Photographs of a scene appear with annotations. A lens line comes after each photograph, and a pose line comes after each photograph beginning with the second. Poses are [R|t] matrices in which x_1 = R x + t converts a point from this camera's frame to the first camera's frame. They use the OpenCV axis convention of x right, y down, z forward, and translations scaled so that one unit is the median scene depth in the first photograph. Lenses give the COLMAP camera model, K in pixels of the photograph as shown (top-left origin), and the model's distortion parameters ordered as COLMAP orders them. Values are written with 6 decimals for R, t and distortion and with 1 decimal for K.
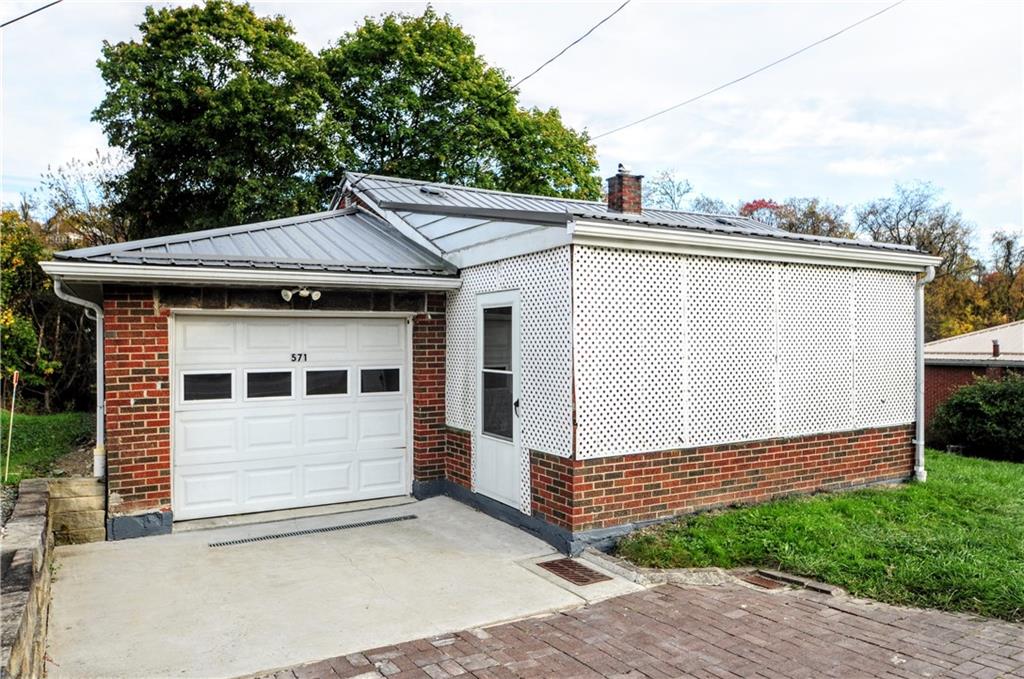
lens RADIAL K [[701.7, 0, 512.0], [0, 701.7, 339.5], [0, 0, 1]] dist [-0.057506, -0.000119]
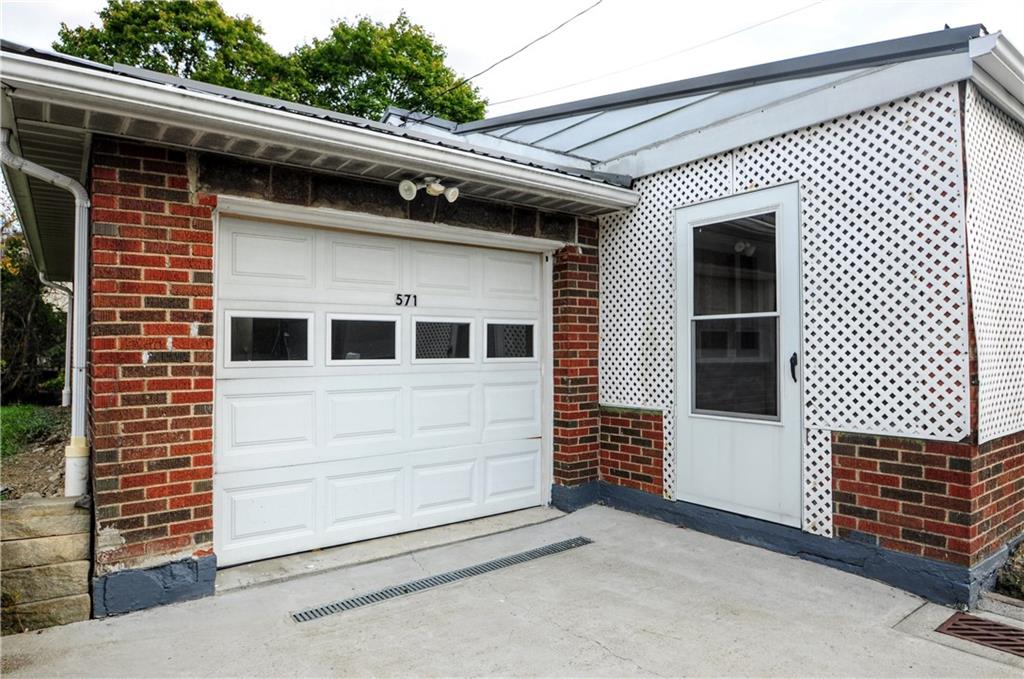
lens RADIAL K [[613.3, 0, 512.0], [0, 613.3, 339.5], [0, 0, 1]] dist [-0.026221, -0.015764]
pose [[0.992917, 0.003762, 0.118749, -0.310710], [-0.001631, 0.999836, -0.018039, 0.082077], [-0.118797, 0.017717, 0.992760, 0.476036]]
